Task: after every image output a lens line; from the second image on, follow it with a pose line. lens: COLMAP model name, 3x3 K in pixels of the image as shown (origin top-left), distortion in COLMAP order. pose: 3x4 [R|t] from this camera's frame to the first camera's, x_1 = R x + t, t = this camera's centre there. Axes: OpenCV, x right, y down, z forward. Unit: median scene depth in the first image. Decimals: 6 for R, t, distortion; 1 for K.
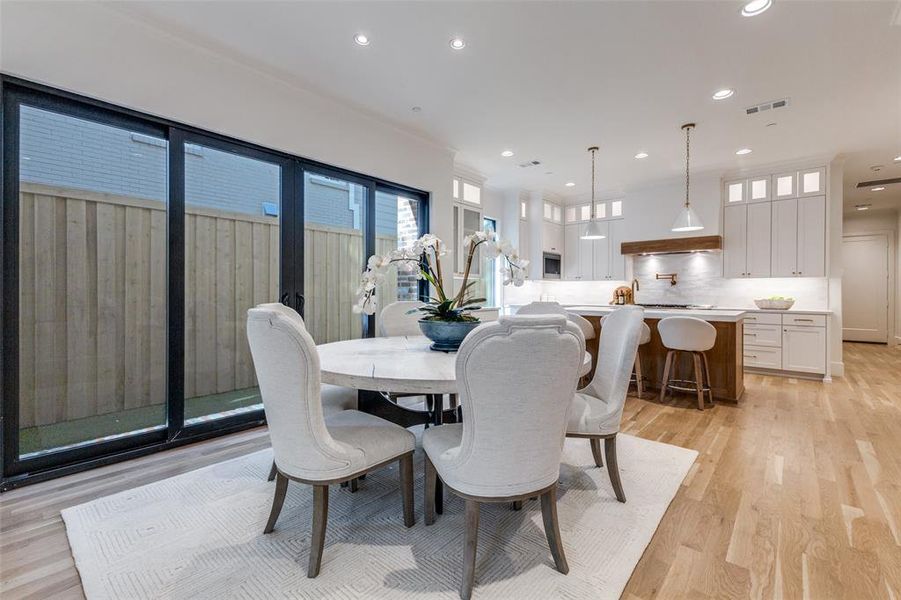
lens RADIAL K [[389.2, 0, 455.3], [0, 389.2, 292.5], [0, 0, 1]] dist [0.004364, -0.002258]
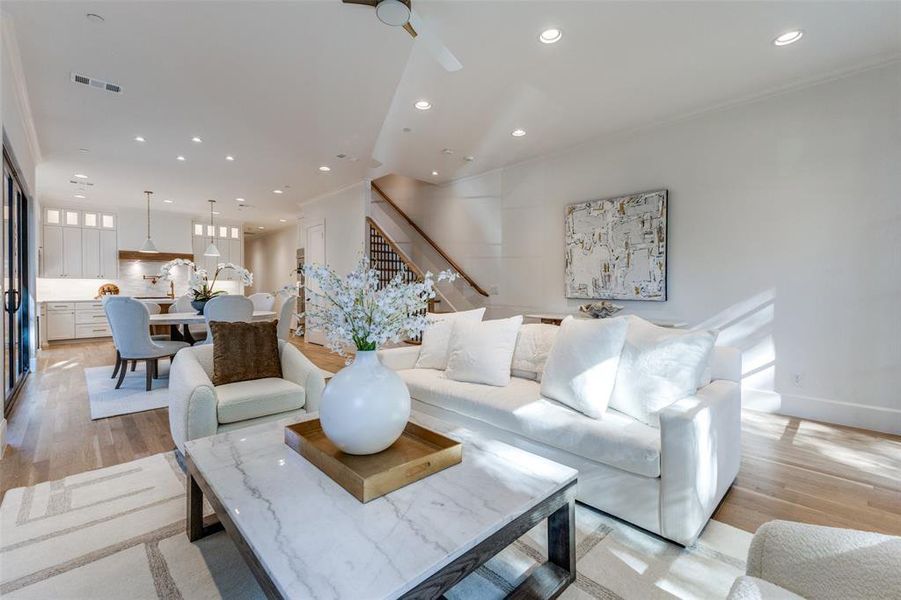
lens RADIAL K [[389.2, 0, 450.1], [0, 389.2, 293.1], [0, 0, 1]] dist [0.004364, -0.002258]
pose [[0.091994, -0.014504, 0.995654, -1.522245], [-0.000039, 0.999894, 0.014570, -0.009781], [-0.995760, -0.001379, 0.091983, -0.425186]]
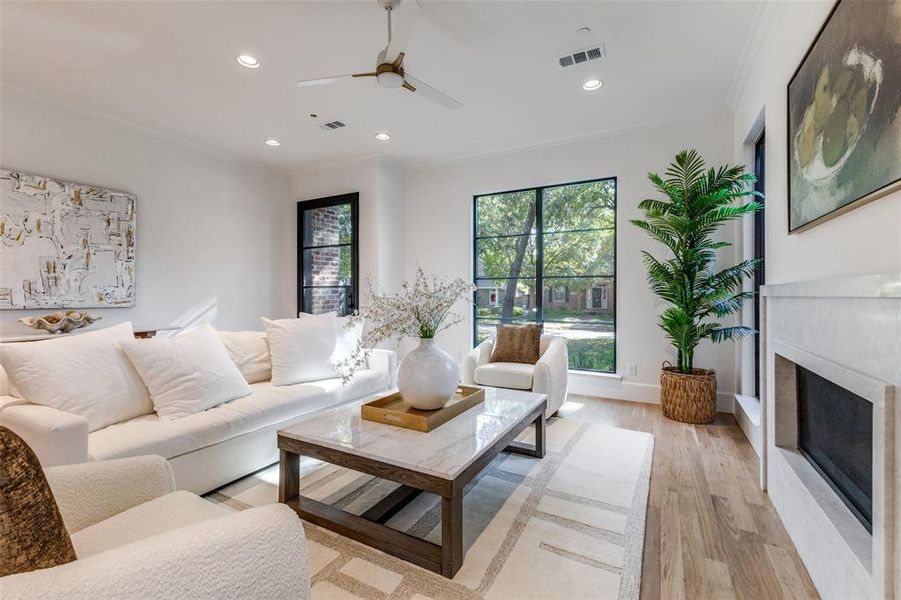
lens RADIAL K [[389.2, 0, 451.4], [0, 389.2, 295.7], [0, 0, 1]] dist [0.004364, -0.002258]
pose [[-0.976215, 0.001301, -0.216802, -0.925047], [0.001249, 0.999999, 0.000375, -0.001824], [0.216802, 0.000095, -0.976216, 0.422620]]
